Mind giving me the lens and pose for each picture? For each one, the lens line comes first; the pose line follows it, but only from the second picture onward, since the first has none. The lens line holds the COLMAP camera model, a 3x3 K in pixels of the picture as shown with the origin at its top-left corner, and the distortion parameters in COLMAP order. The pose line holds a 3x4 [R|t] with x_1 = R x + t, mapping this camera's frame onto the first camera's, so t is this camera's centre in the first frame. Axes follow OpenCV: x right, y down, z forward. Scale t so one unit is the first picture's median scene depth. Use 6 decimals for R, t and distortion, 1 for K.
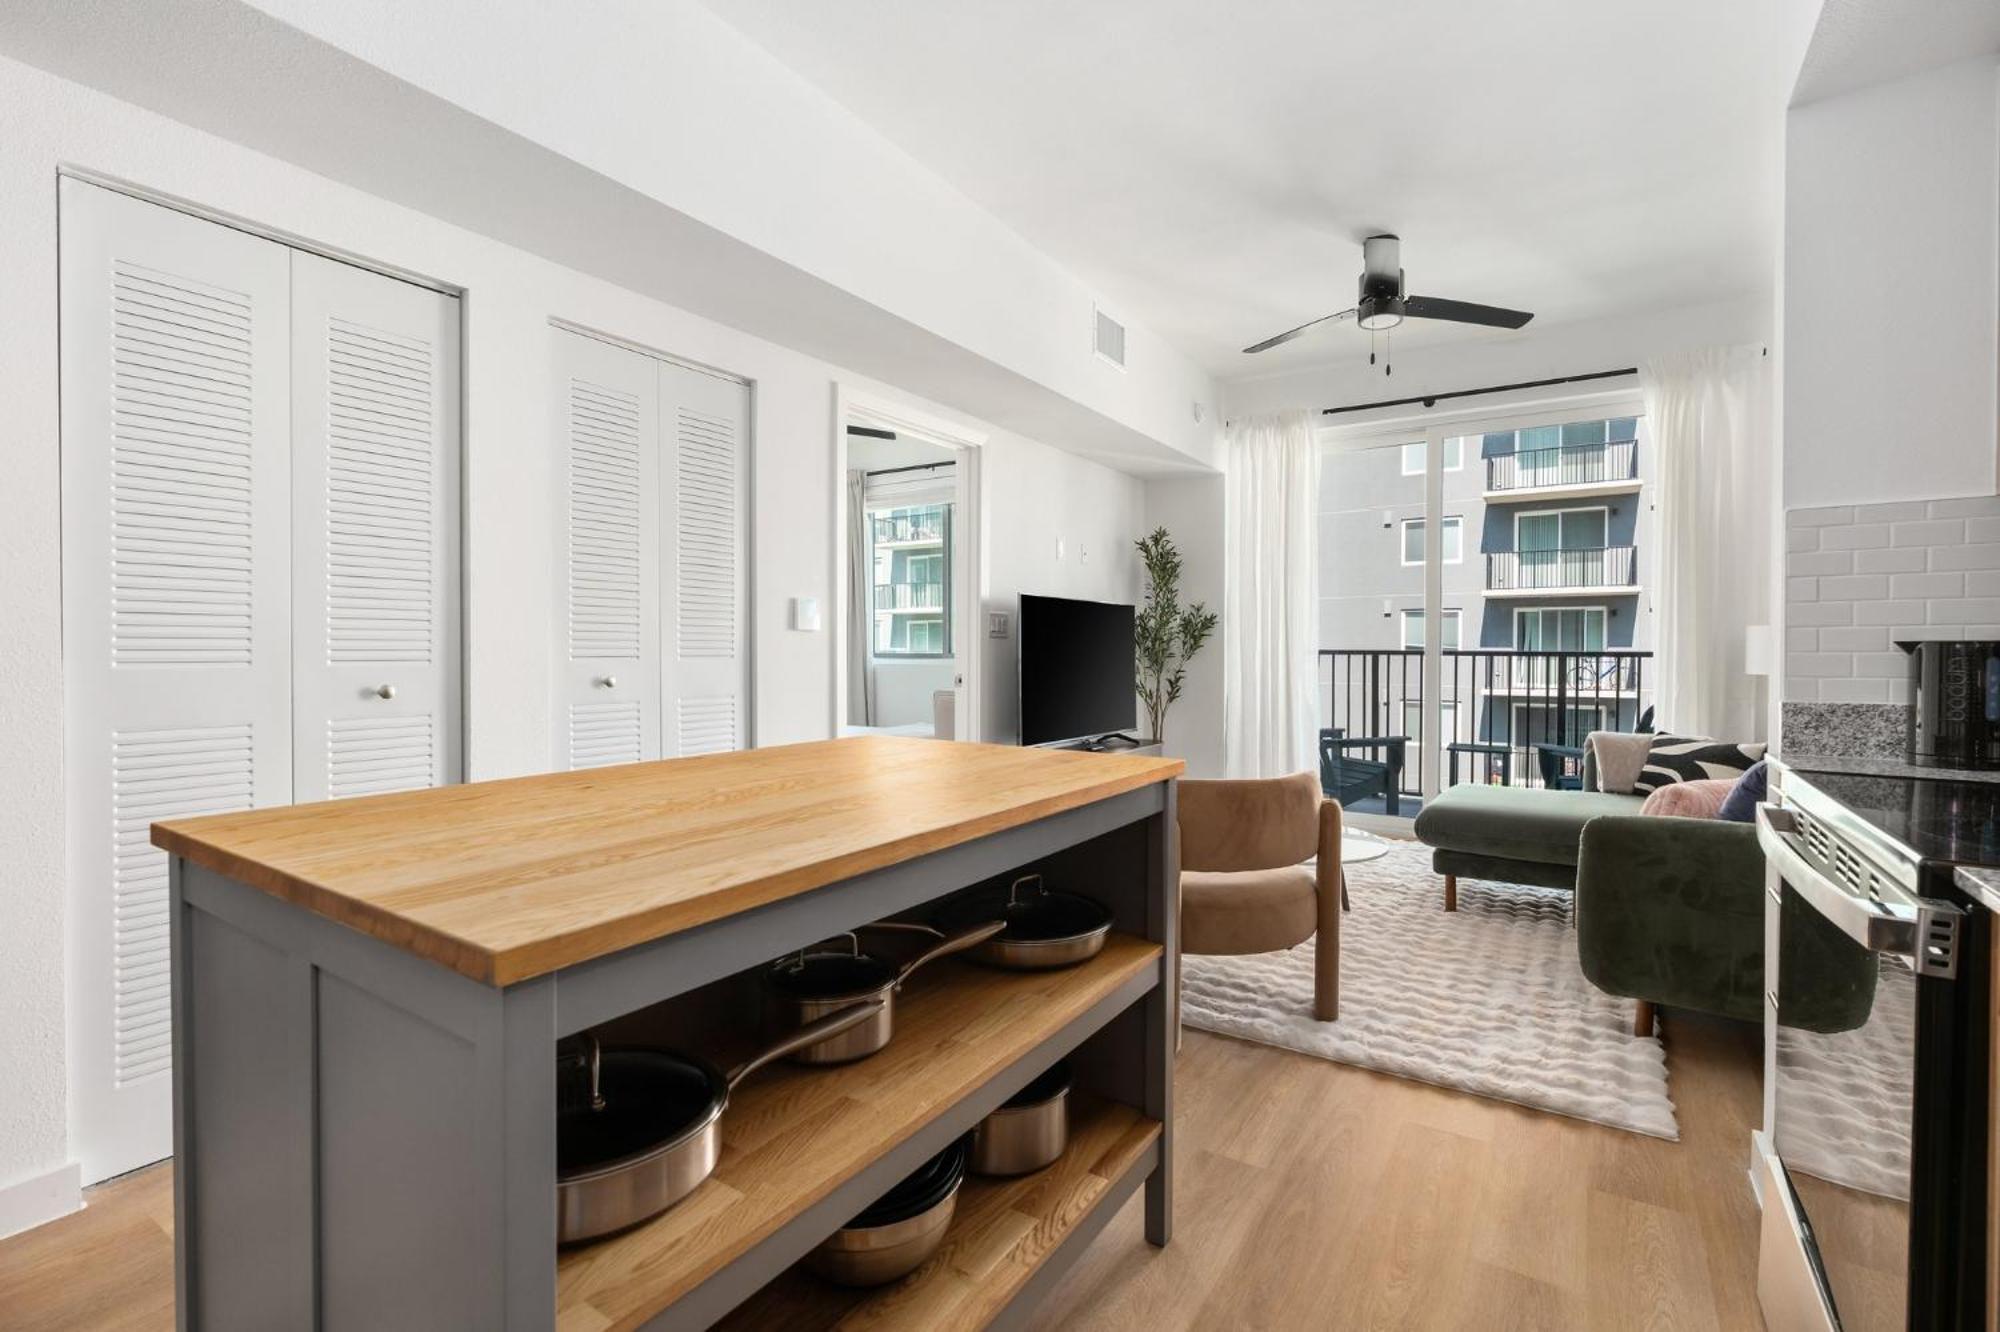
lens RADIAL K [[898.5, 0, 999.4], [0, 898.5, 674.8], [0, 0, 1]] dist [-0.004910, 0.001473]
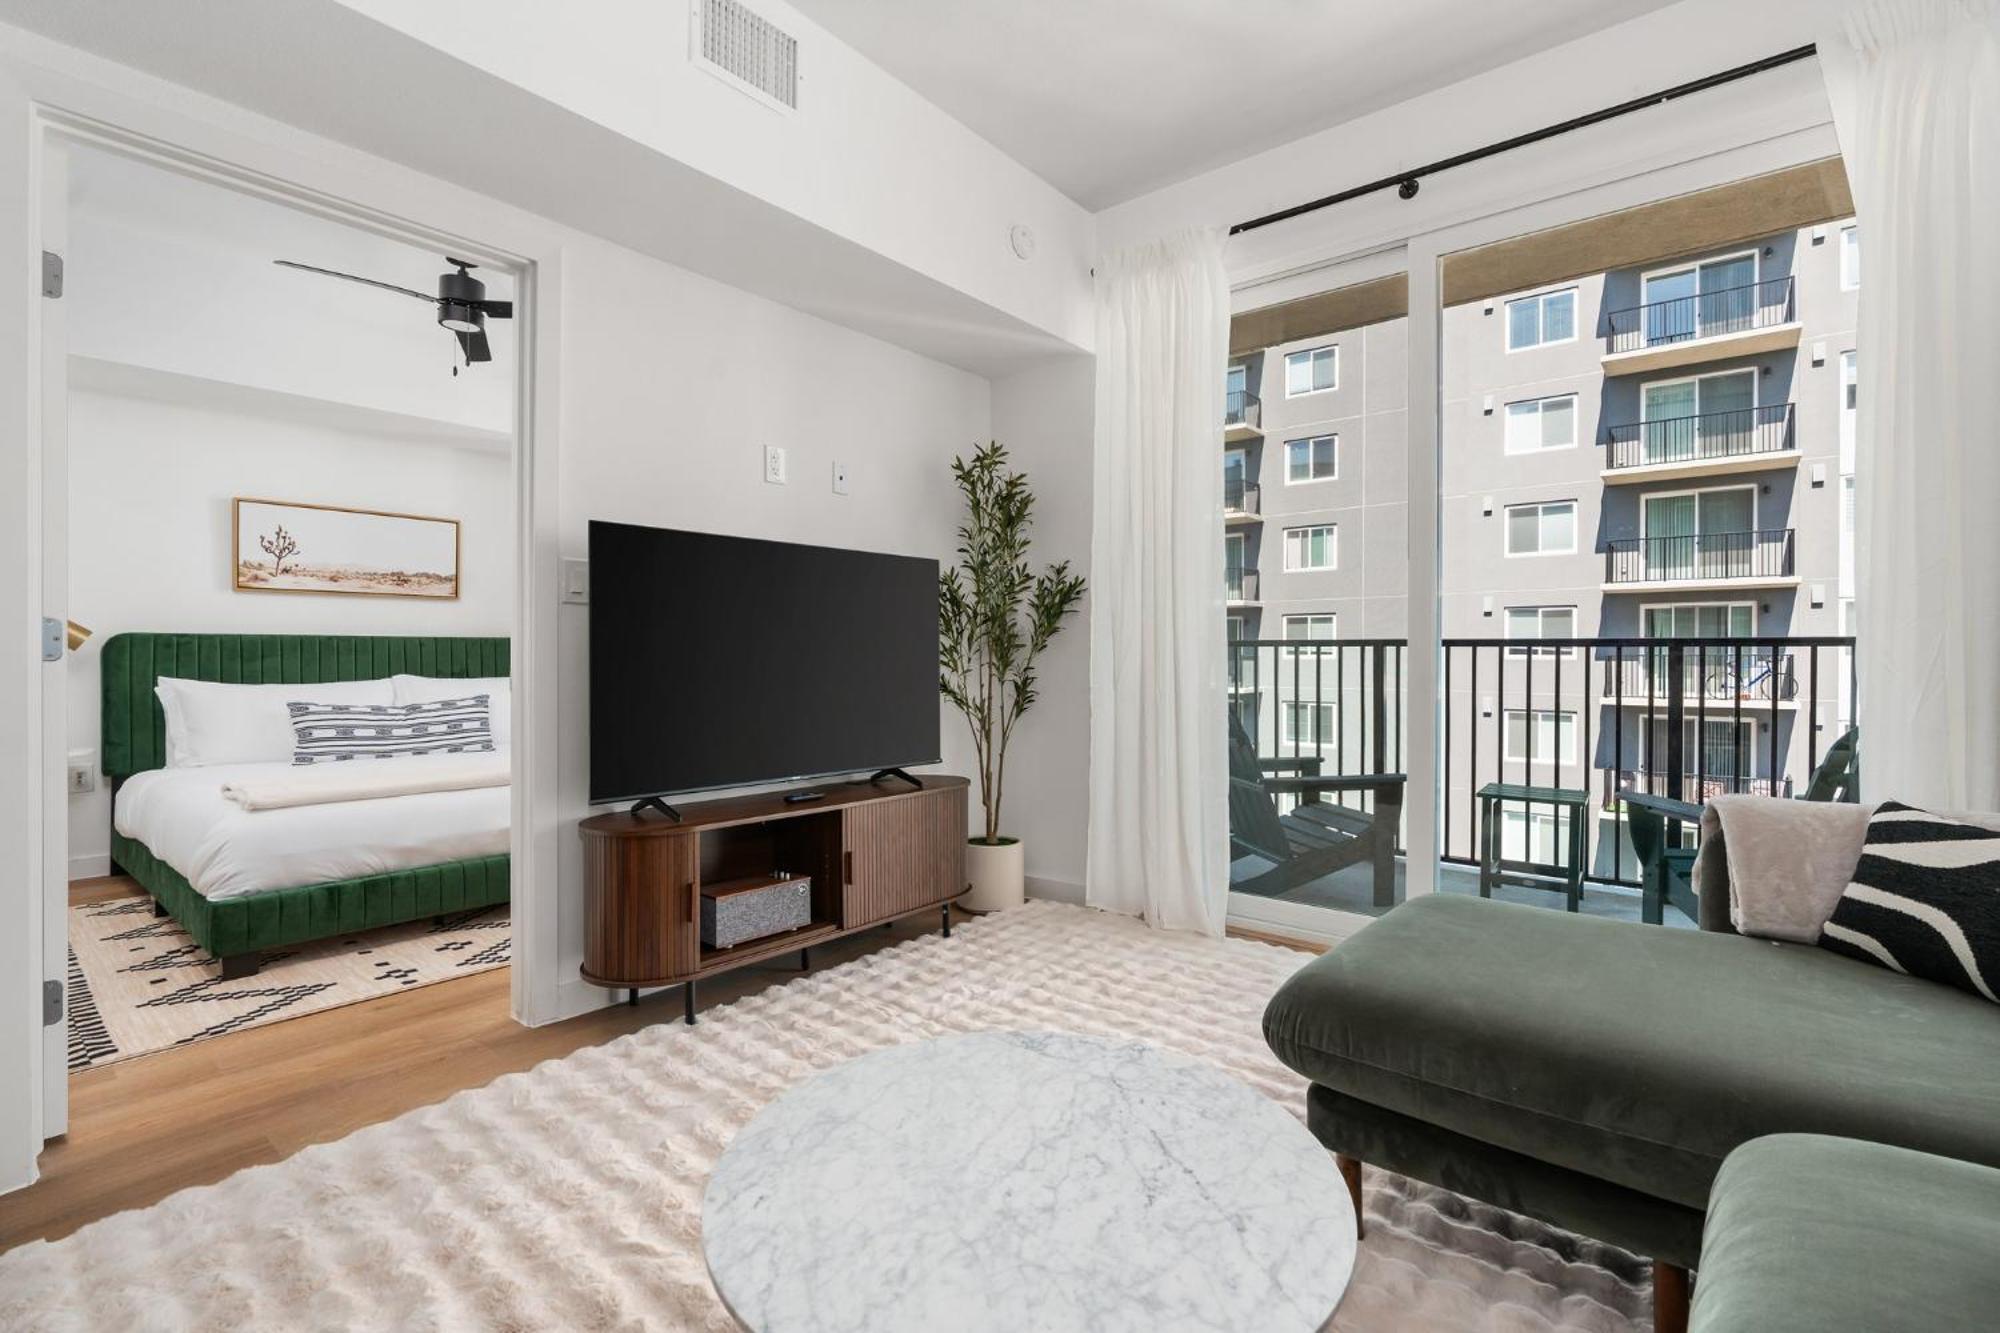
lens RADIAL K [[898.5, 0, 999.8], [0, 898.5, 671.5], [0, 0, 1]] dist [-0.004910, 0.001473]
pose [[0.994380, 0.002046, -0.105850, 0.245779], [-0.003053, 0.999952, -0.009353, 0.004221], [0.105825, 0.009623, 0.994338, 0.360399]]
